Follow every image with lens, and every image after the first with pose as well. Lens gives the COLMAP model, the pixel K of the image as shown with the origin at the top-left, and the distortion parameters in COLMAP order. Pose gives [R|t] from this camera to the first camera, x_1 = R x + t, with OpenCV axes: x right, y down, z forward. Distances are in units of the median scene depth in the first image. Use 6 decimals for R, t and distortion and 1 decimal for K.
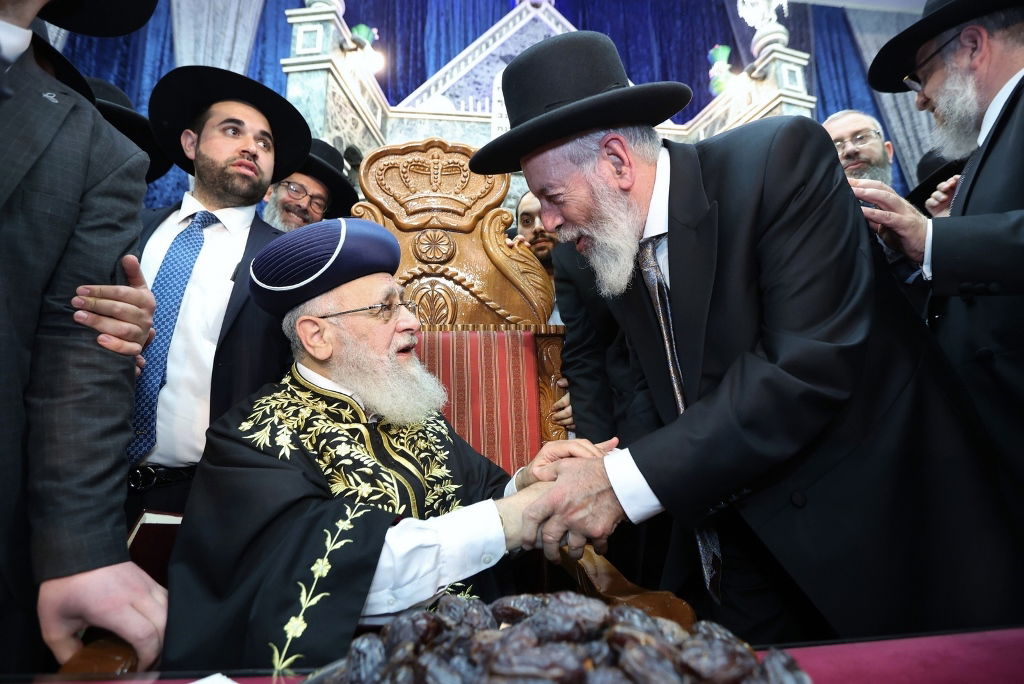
lens RADIAL K [[469.3, 0, 510.5], [0, 469.3, 326.7], [0, 0, 1]] dist [-0.012648, 0.000214]
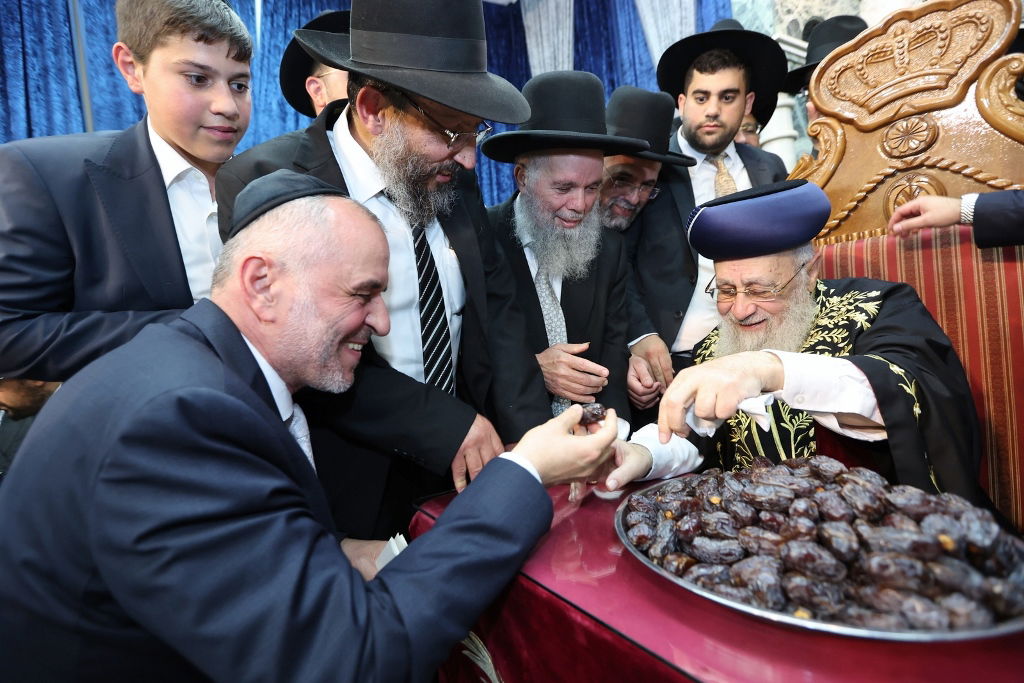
lens RADIAL K [[476.3, 0, 509.0], [0, 476.3, 329.3], [0, 0, 1]] dist [-0.000075, -0.000832]
pose [[0.546566, -0.025869, -0.837016, 0.187391], [0.239275, 0.962677, 0.126492, -0.110050], [0.802504, -0.269413, 0.532356, -0.255024]]
